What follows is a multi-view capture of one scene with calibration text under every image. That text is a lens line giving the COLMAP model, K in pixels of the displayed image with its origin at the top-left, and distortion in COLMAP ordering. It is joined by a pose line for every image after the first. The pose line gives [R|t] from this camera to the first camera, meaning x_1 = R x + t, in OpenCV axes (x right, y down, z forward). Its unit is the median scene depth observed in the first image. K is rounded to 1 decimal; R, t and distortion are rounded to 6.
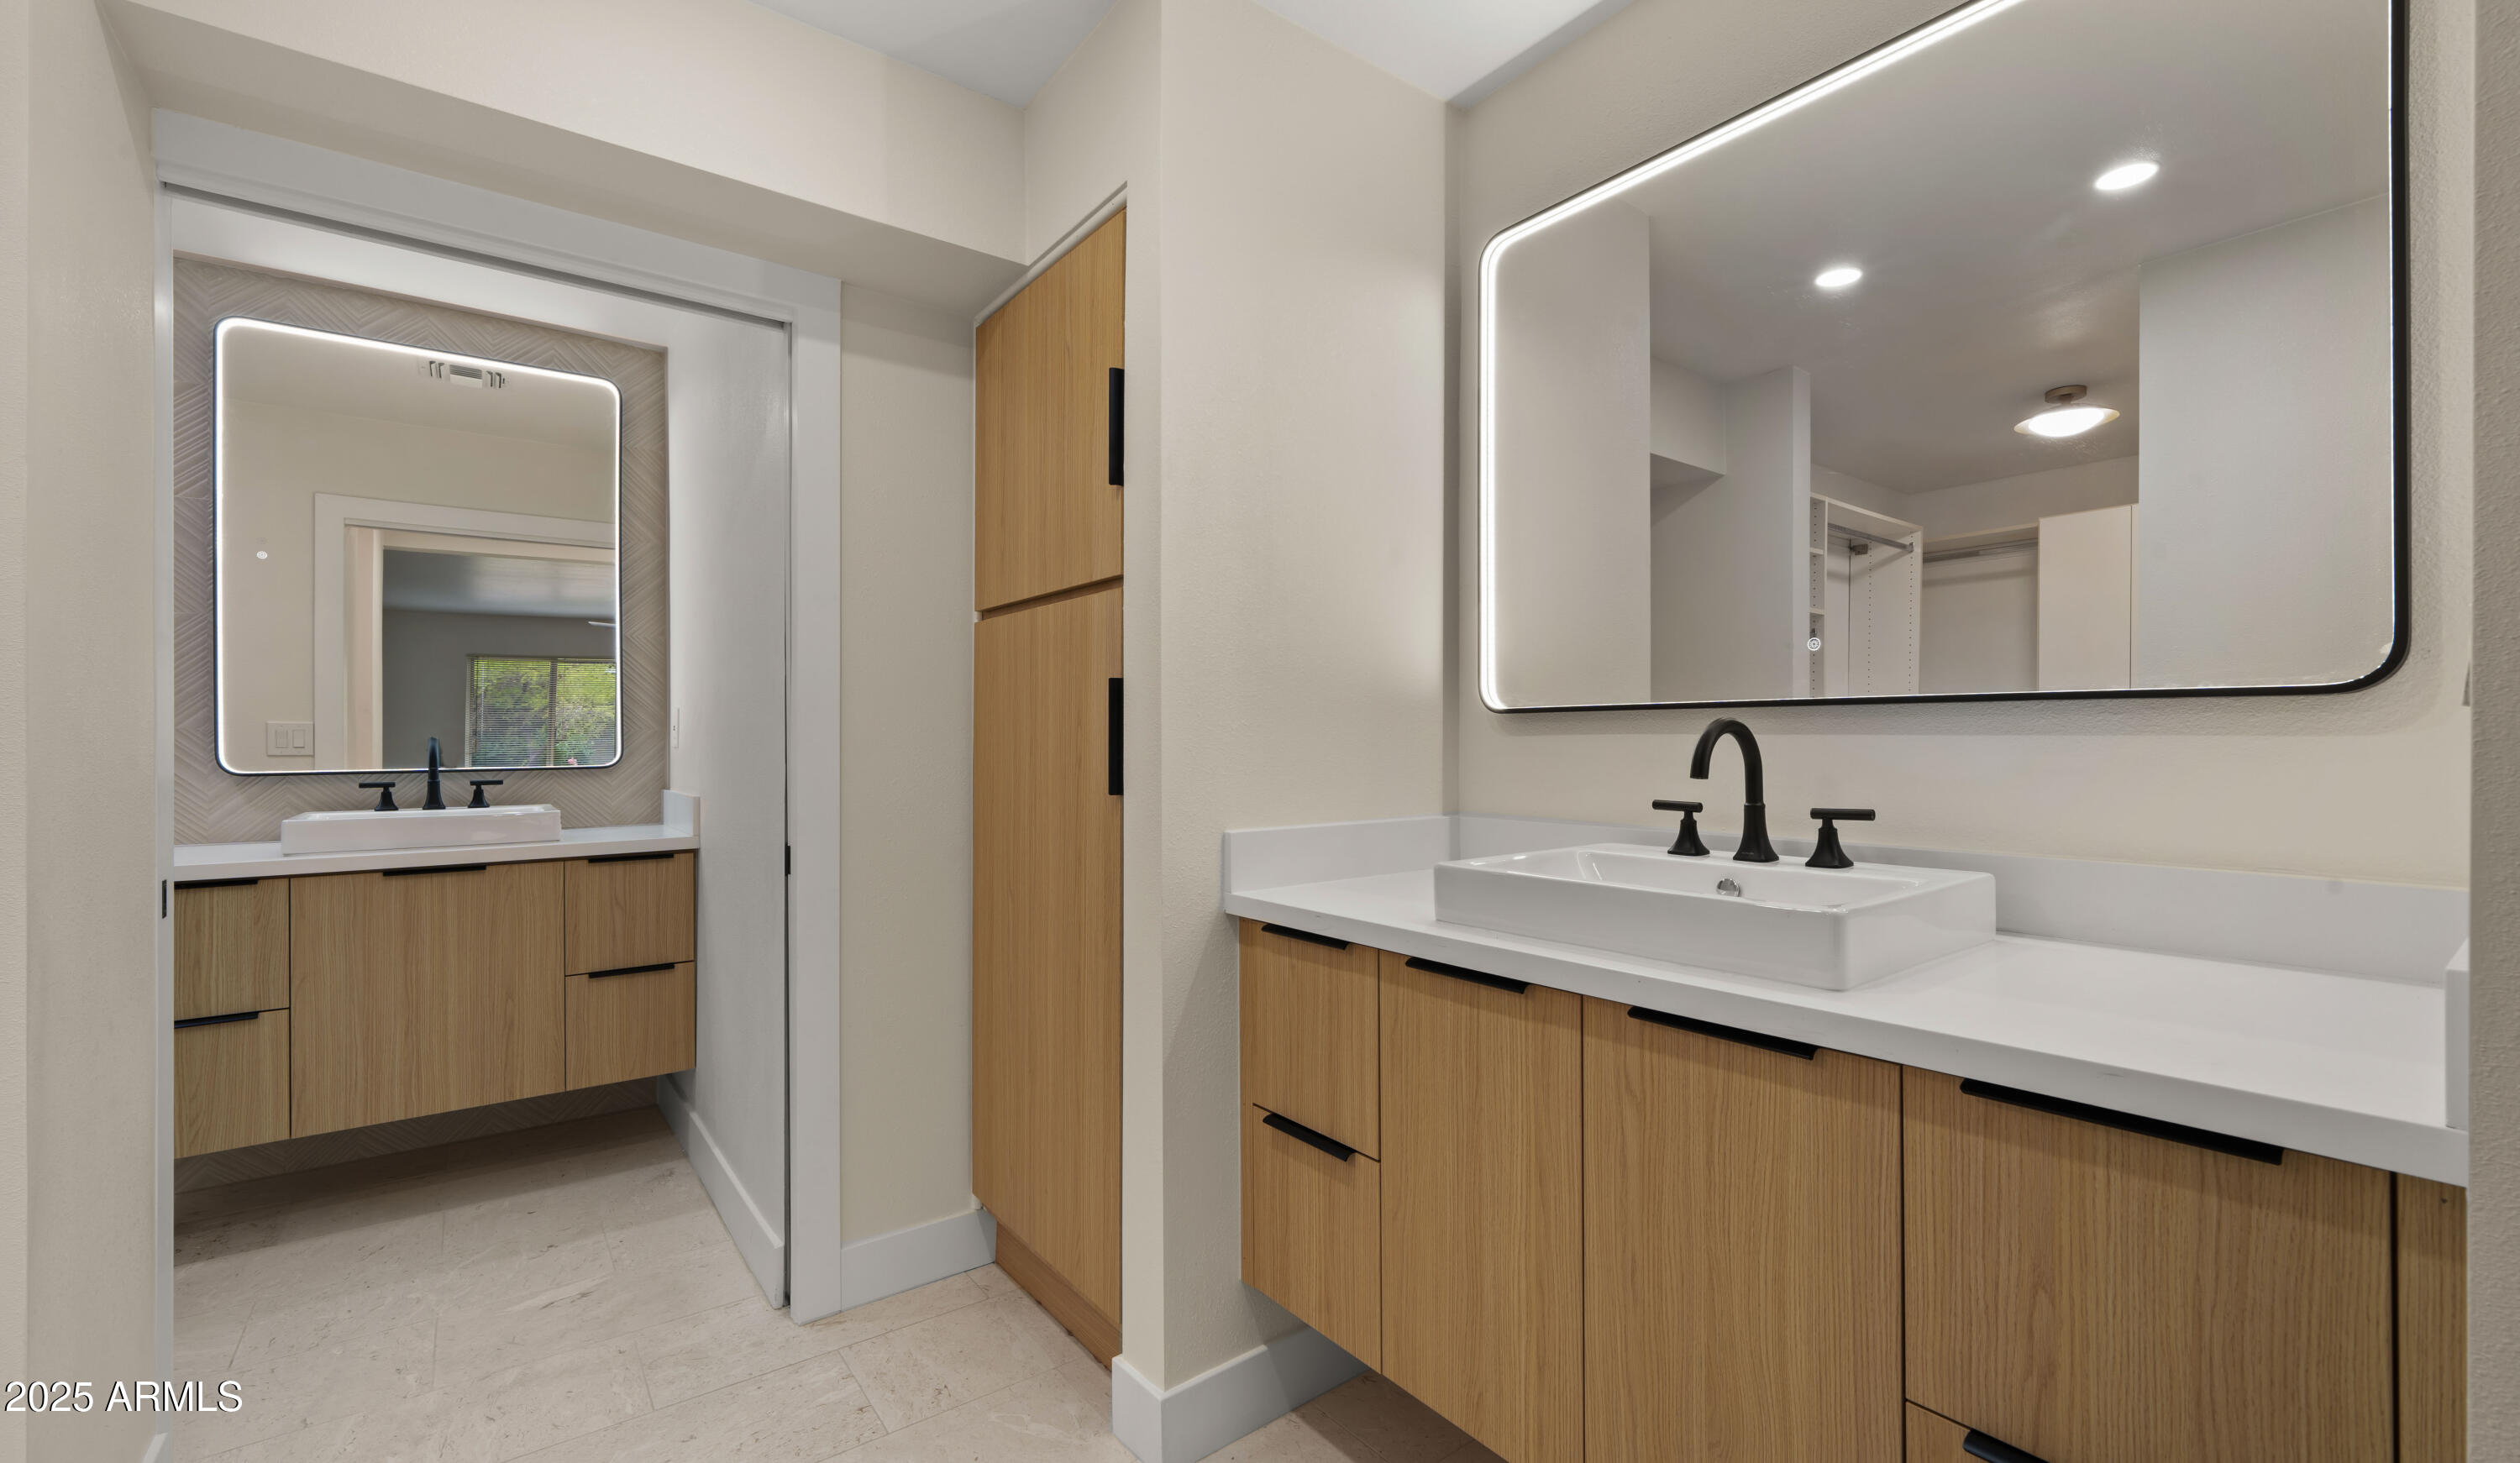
lens RADIAL K [[1014.0, 0, 1260.0], [0, 1014.0, 731.5], [0, 0, 1]] dist [-0.010702, 0.000018]
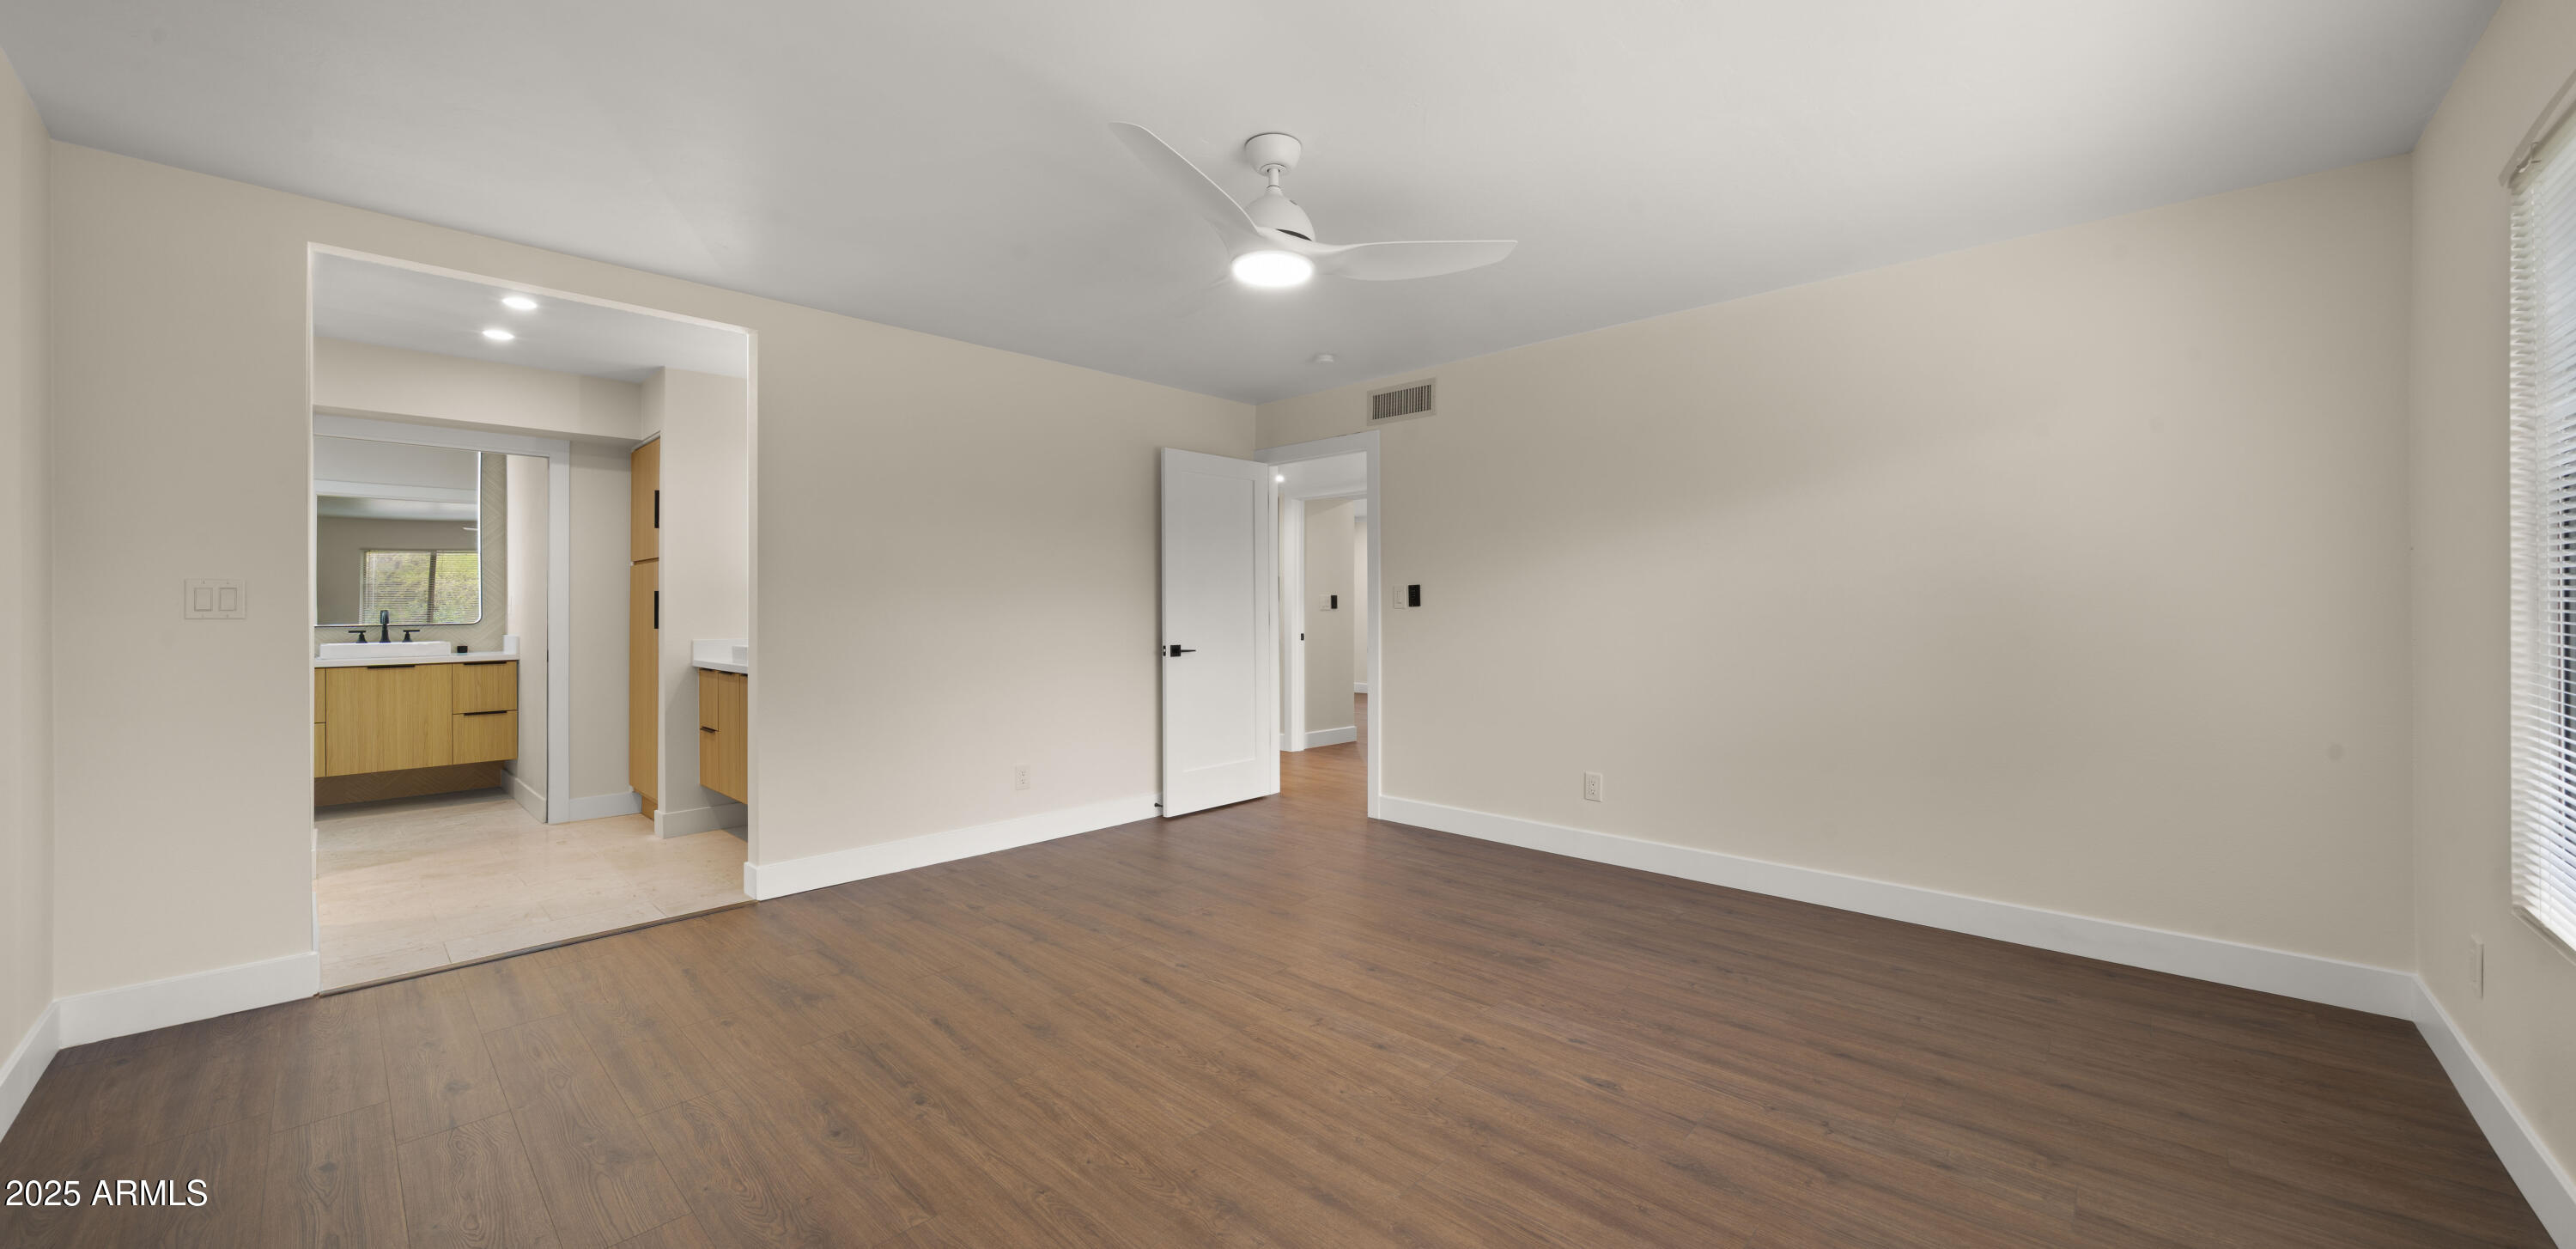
lens RADIAL K [[922.1, 0, 1279.3], [0, 922.1, 598.9], [0, 0, 1]] dist [-0.000597, -0.000052]
pose [[0.989957, -0.001546, 0.141361, 0.840487], [0.001641, 0.999998, -0.000557, -0.014774], [-0.141360, 0.000783, 0.989958, -1.285842]]
